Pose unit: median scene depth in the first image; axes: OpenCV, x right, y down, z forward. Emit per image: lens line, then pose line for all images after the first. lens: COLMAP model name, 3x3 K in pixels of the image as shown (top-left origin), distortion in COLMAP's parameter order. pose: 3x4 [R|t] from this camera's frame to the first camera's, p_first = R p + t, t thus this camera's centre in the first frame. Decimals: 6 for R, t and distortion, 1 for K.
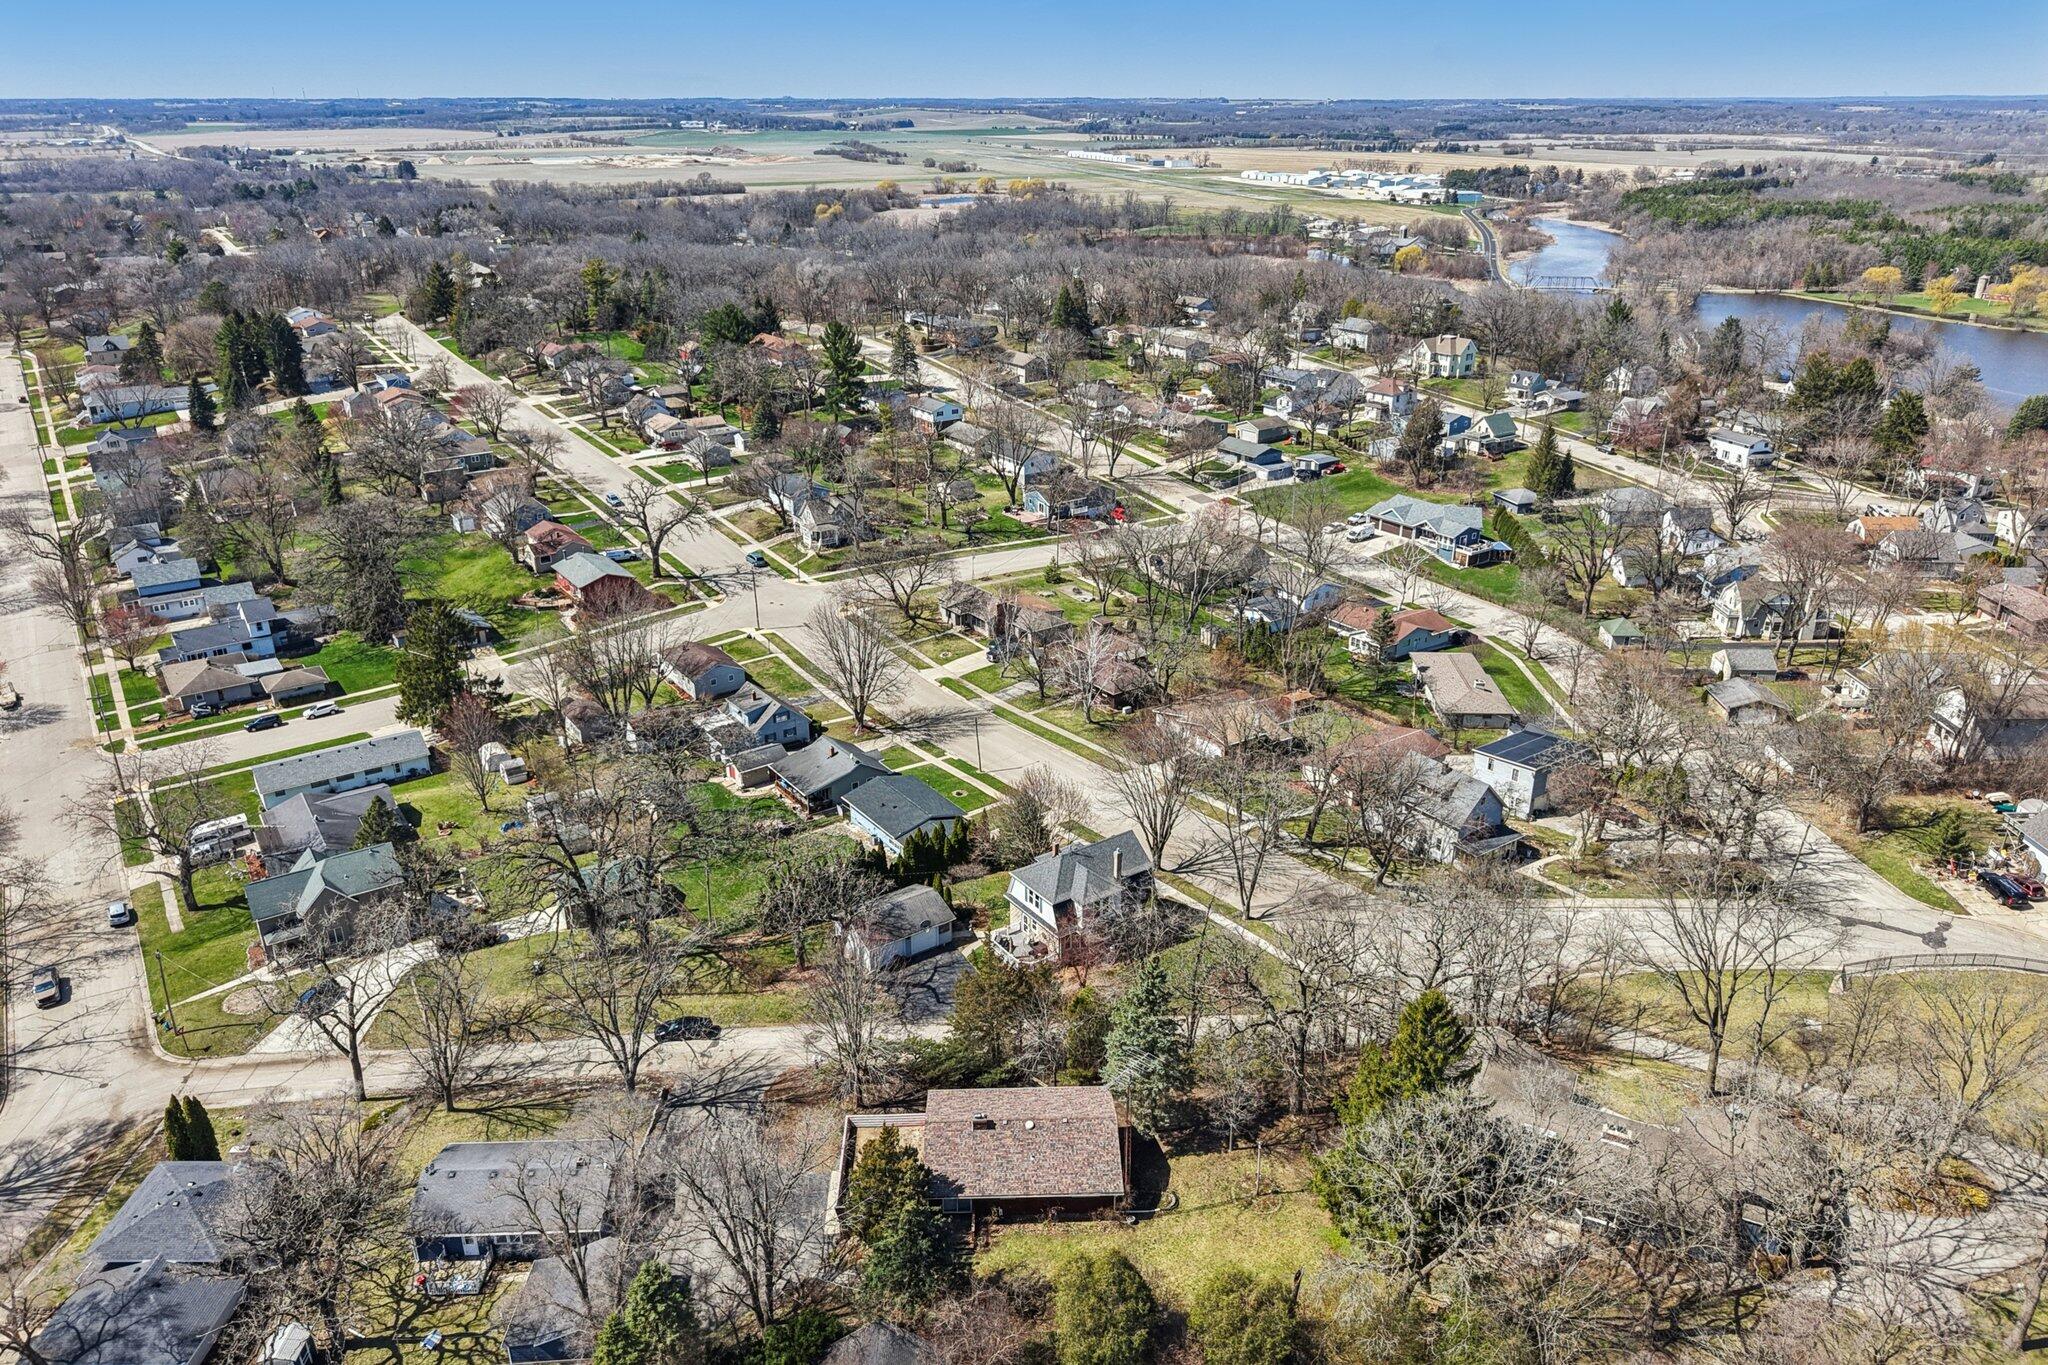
lens RADIAL K [[1398.8, 0, 1024.0], [0, 1398.8, 682.5], [0, 0, 1]] dist [0.027912, -0.031880]
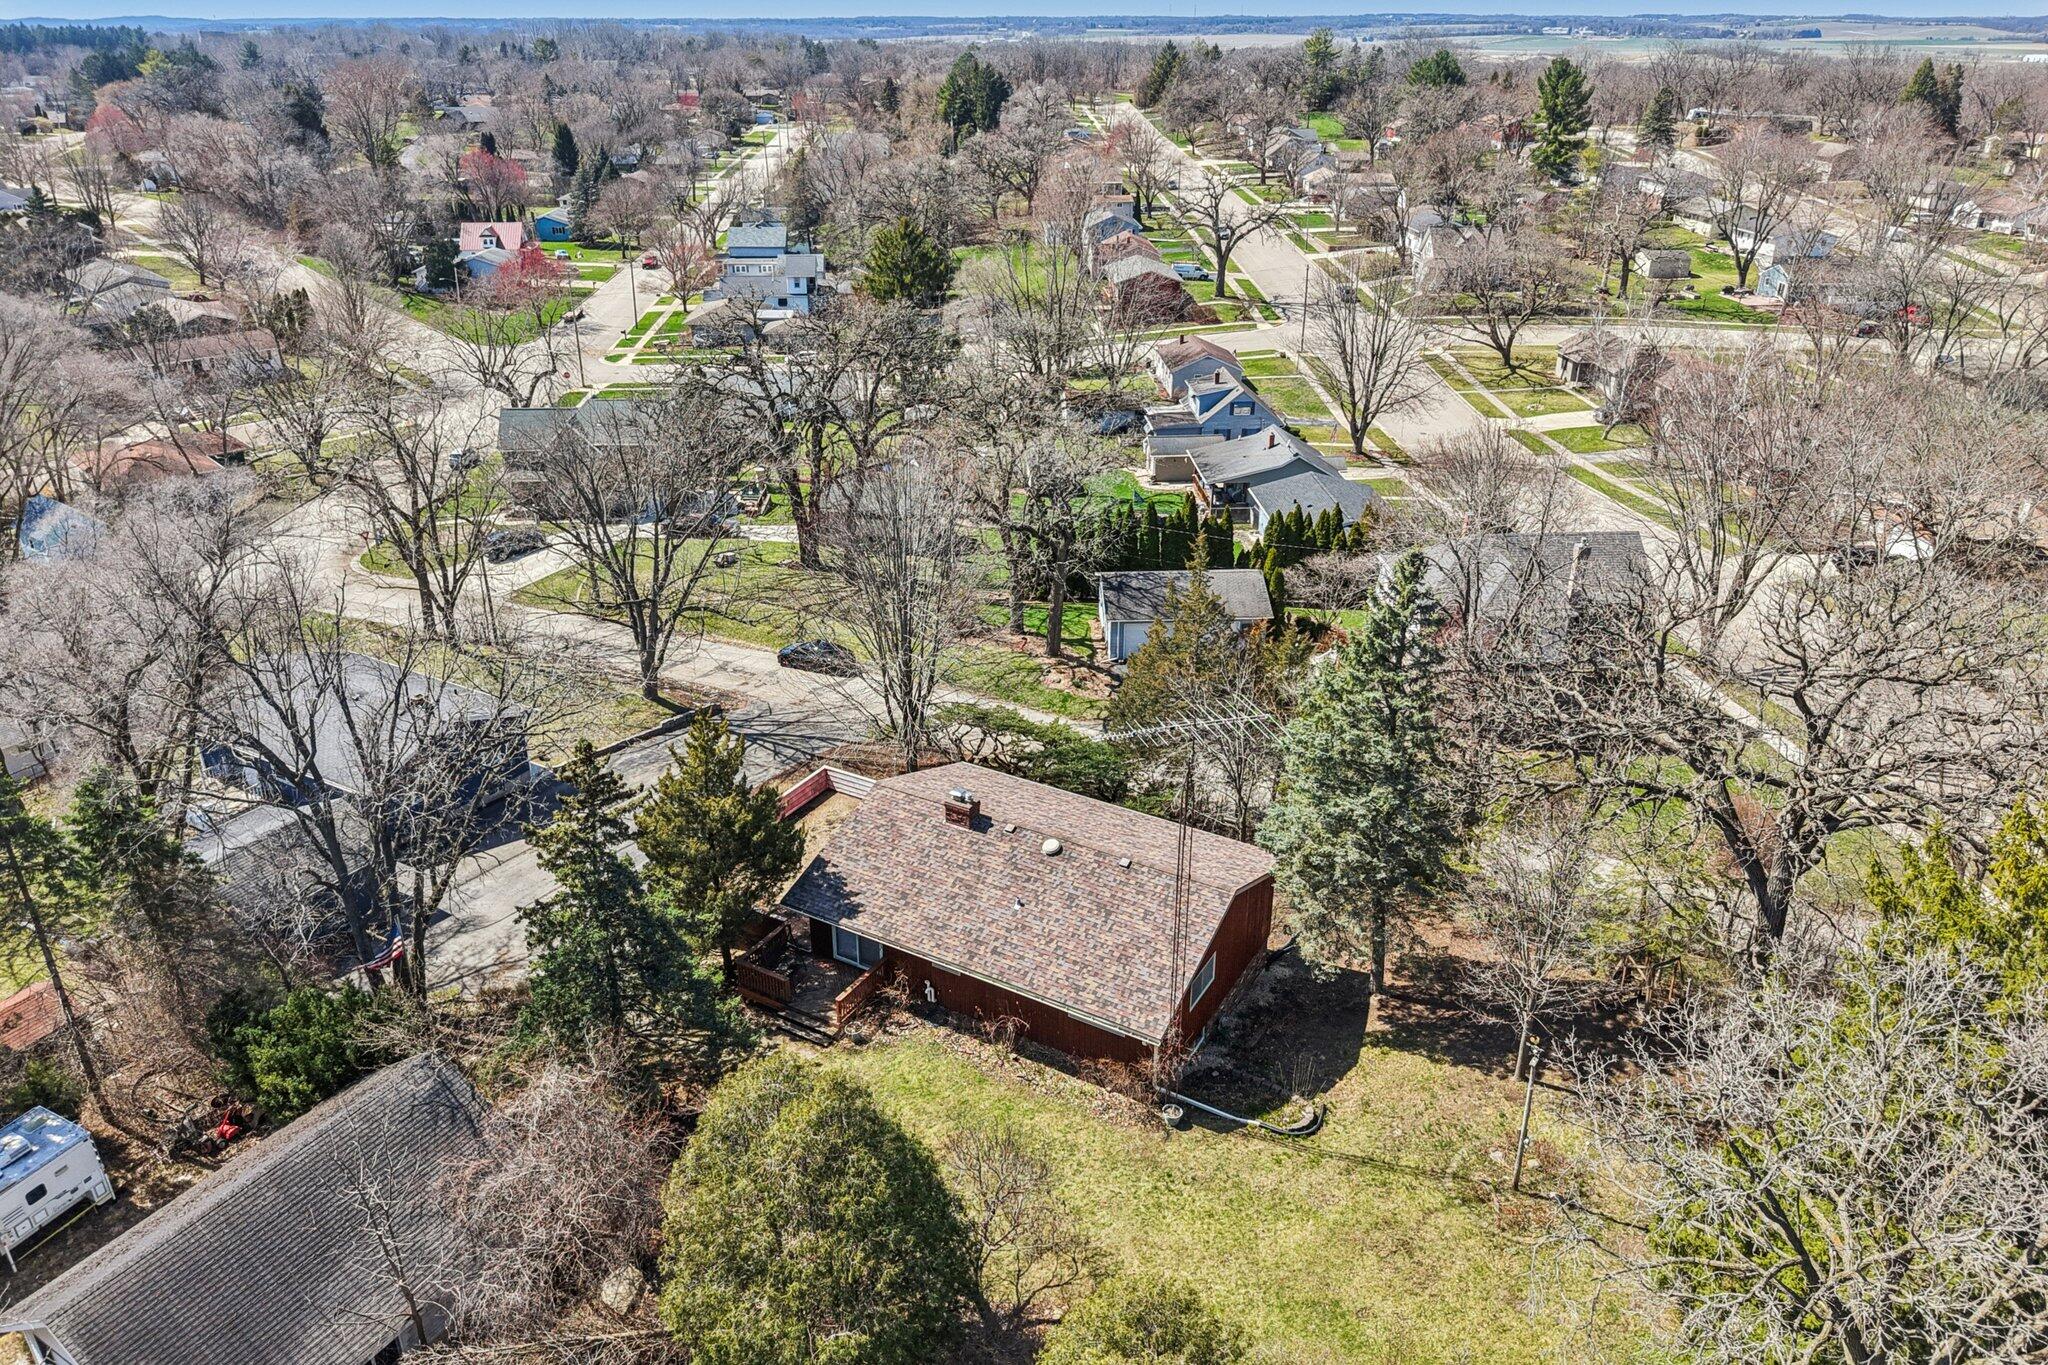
lens RADIAL K [[1398.8, 0, 1024.0], [0, 1398.8, 682.5], [0, 0, 1]] dist [0.027912, -0.031880]
pose [[0.848678, 0.231367, -0.475620, 0.172616], [-0.212001, 0.972654, 0.094864, 0.189857], [0.484562, 0.020323, 0.874521, 0.509073]]
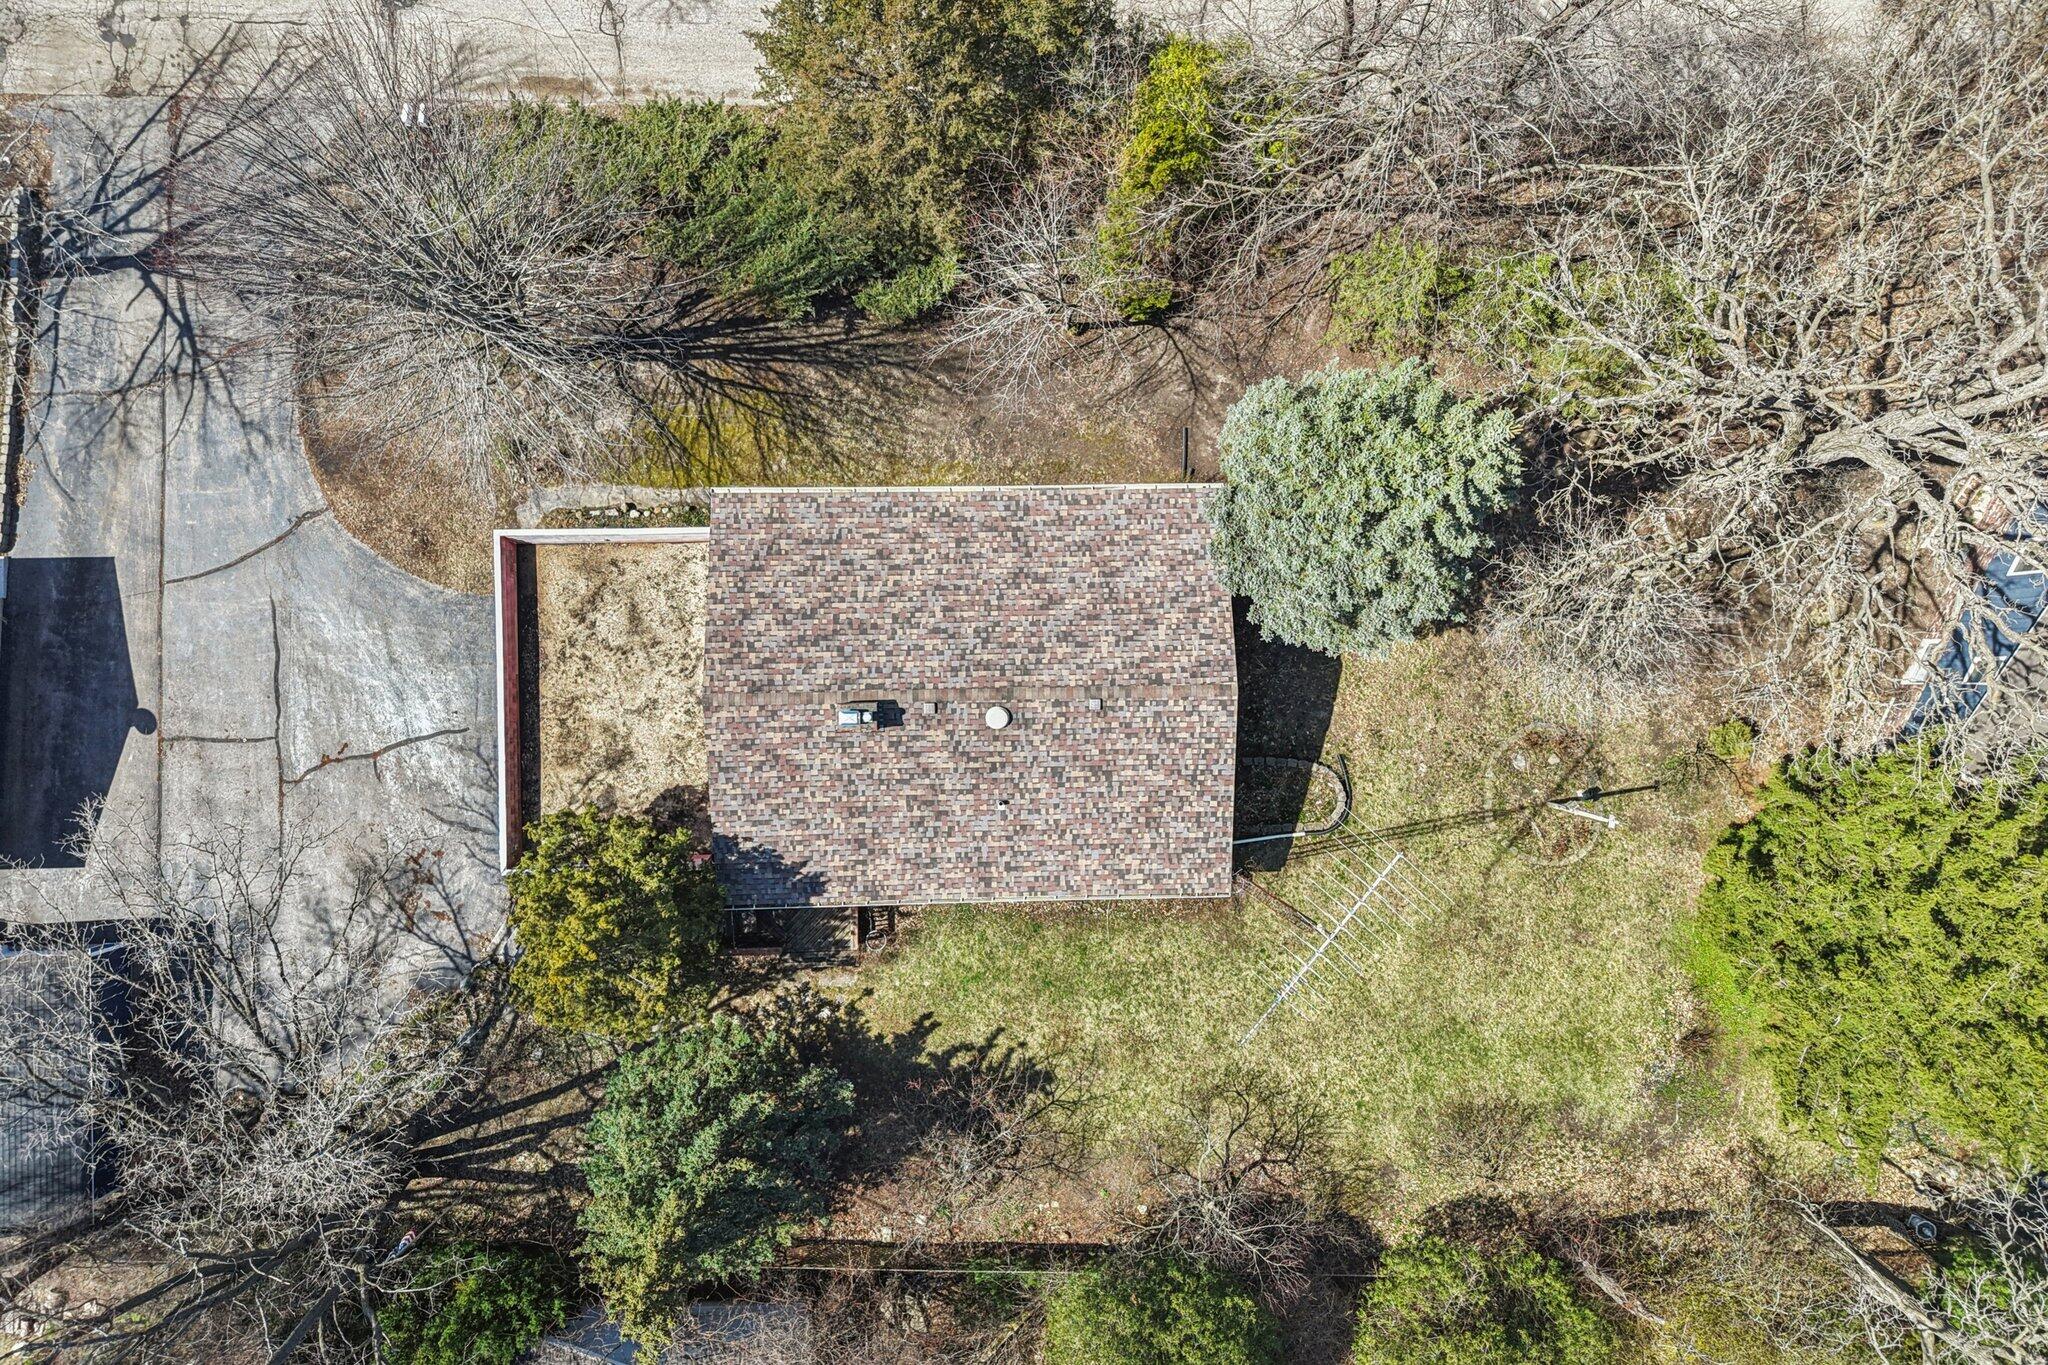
lens RADIAL K [[1398.8, 0, 1024.0], [0, 1398.8, 682.5], [0, 0, 1]] dist [0.027912, -0.031880]
pose [[0.998973, 0.009671, 0.044270, -0.004366], [-0.044437, 0.400339, 0.915289, -0.015138], [-0.008871, -0.916316, 0.400358, 0.740257]]
